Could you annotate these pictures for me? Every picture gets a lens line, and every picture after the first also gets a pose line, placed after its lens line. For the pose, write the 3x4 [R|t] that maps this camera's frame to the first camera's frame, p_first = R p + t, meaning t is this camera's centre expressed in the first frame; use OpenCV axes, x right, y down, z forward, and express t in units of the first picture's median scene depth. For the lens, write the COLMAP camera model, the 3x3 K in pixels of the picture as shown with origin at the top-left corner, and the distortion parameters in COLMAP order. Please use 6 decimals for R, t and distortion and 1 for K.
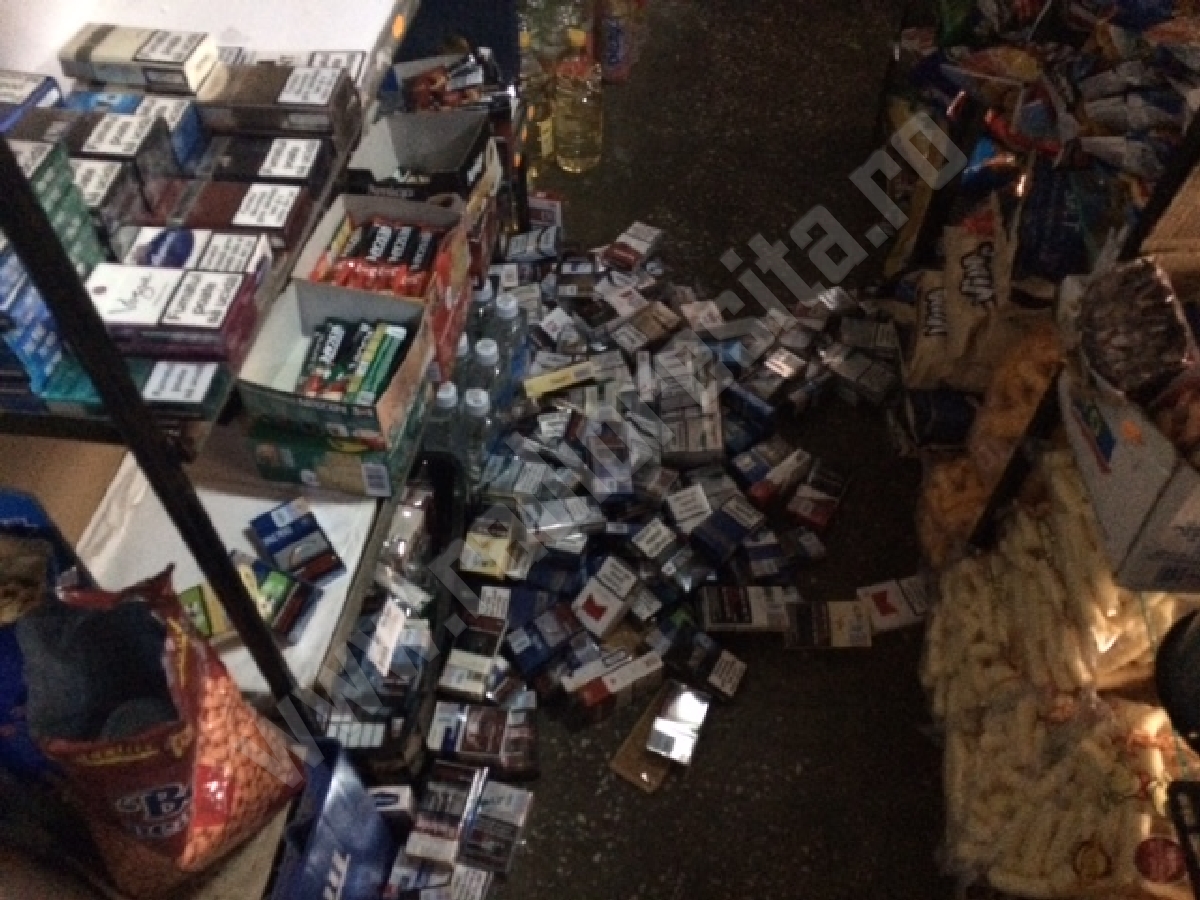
lens RADIAL K [[1017.6, 0, 600.8], [0, 1017.6, 452.2], [0, 0, 1]] dist [0.058304, -0.056138]
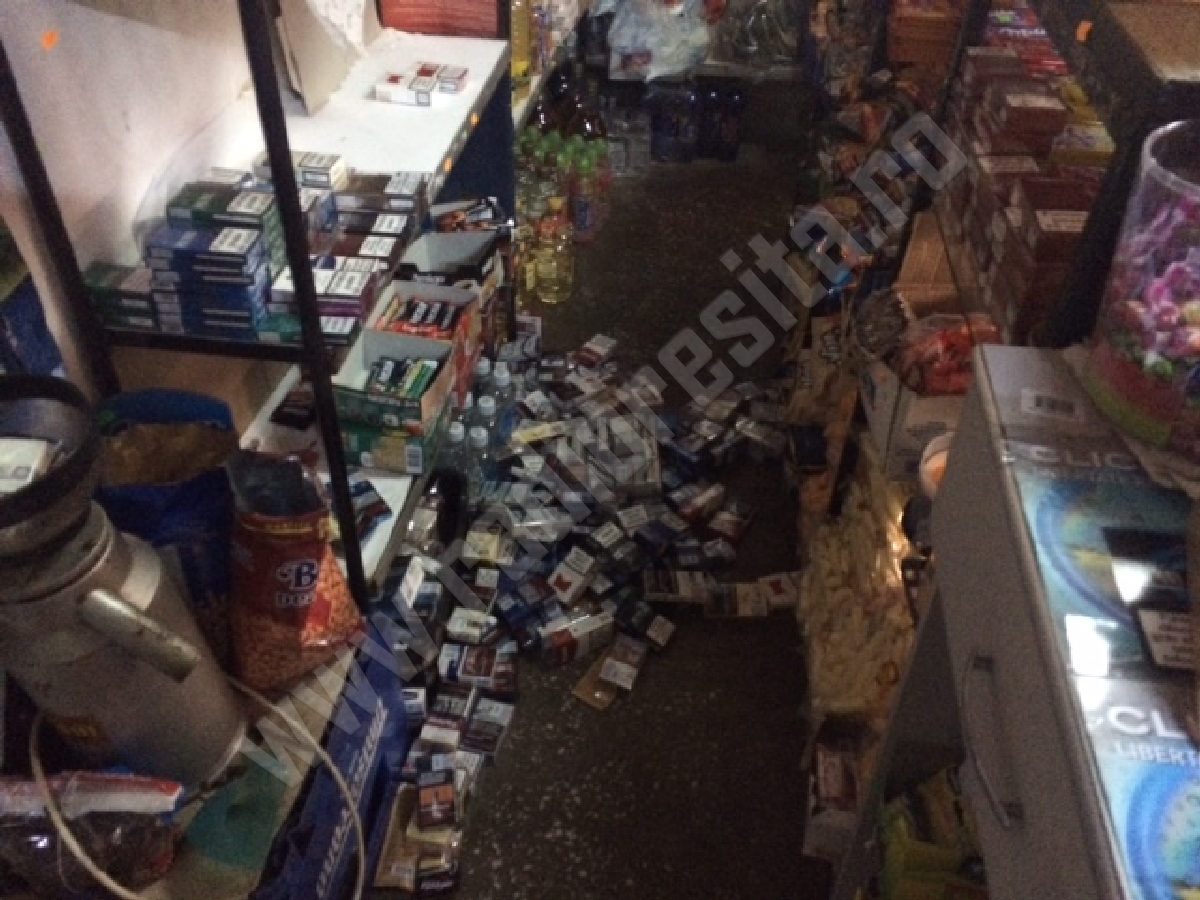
lens RADIAL K [[1017.6, 0, 602.3], [0, 1017.6, 450.8], [0, 0, 1]] dist [0.058304, -0.056138]
pose [[0.999094, 0.021181, 0.036925, -0.007587], [-0.013582, 0.980698, -0.195057, 0.258044], [-0.040344, 0.194379, 0.980097, -0.372366]]
